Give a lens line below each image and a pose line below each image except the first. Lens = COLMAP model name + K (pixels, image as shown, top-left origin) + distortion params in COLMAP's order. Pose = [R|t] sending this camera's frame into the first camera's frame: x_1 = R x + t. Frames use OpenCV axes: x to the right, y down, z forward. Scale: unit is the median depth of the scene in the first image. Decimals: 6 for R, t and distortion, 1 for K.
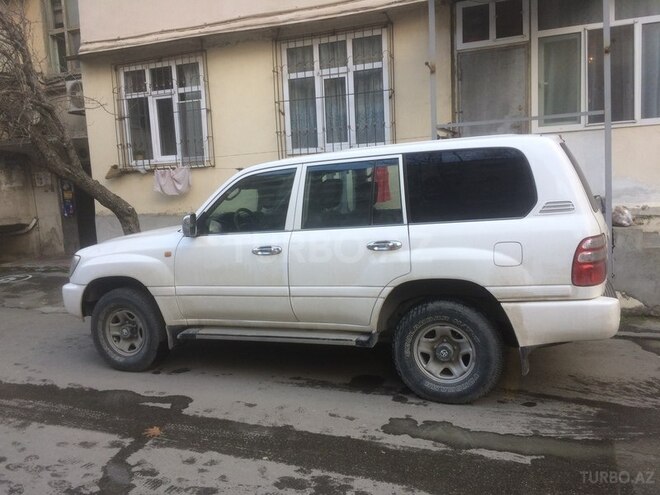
lens RADIAL K [[565.4, 0, 327.7], [0, 565.4, 248.1], [0, 0, 1]] dist [0.040647, -0.051002]
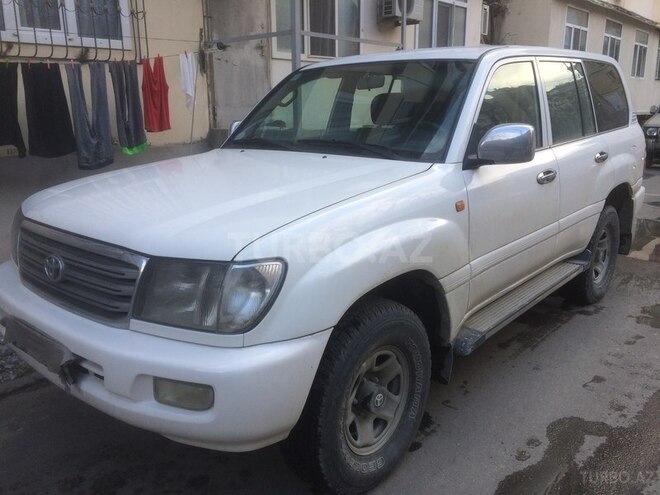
lens RADIAL K [[565.4, 0, 327.1], [0, 565.4, 247.4], [0, 0, 1]] dist [0.040647, -0.051002]
pose [[0.323782, -0.181946, 0.928472, -0.981130], [0.107271, 0.982067, 0.155040, -0.055359], [-0.940031, 0.049399, 0.337493, 1.139581]]
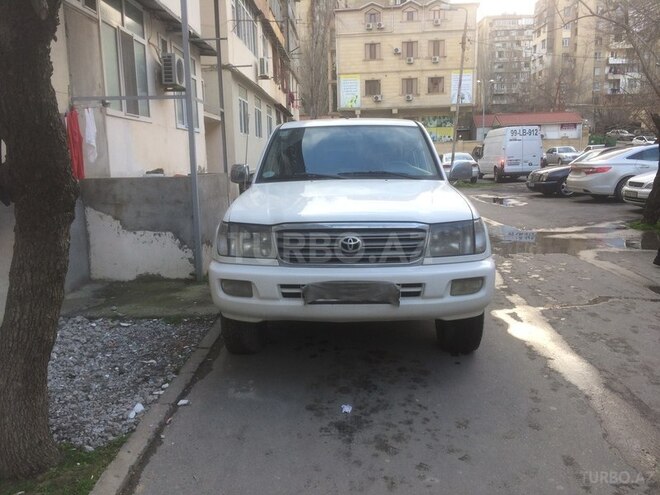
lens RADIAL K [[565.4, 0, 329.4], [0, 565.4, 247.3], [0, 0, 1]] dist [0.040647, -0.051002]
pose [[-0.345931, -0.087746, 0.934148, -1.383819], [0.142159, 0.979221, 0.144624, -0.106498], [-0.927428, 0.182828, -0.326269, 1.856298]]
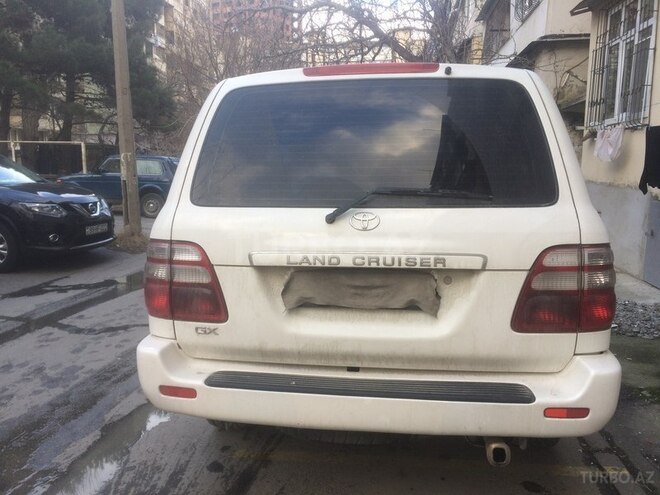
lens RADIAL K [[565.4, 0, 330.2], [0, 565.4, 248.5], [0, 0, 1]] dist [0.040647, -0.051002]
pose [[0.259899, 0.197213, -0.945283, 1.011970], [-0.122142, 0.977774, 0.170409, -0.132097], [0.957880, 0.071169, 0.278211, 0.920213]]
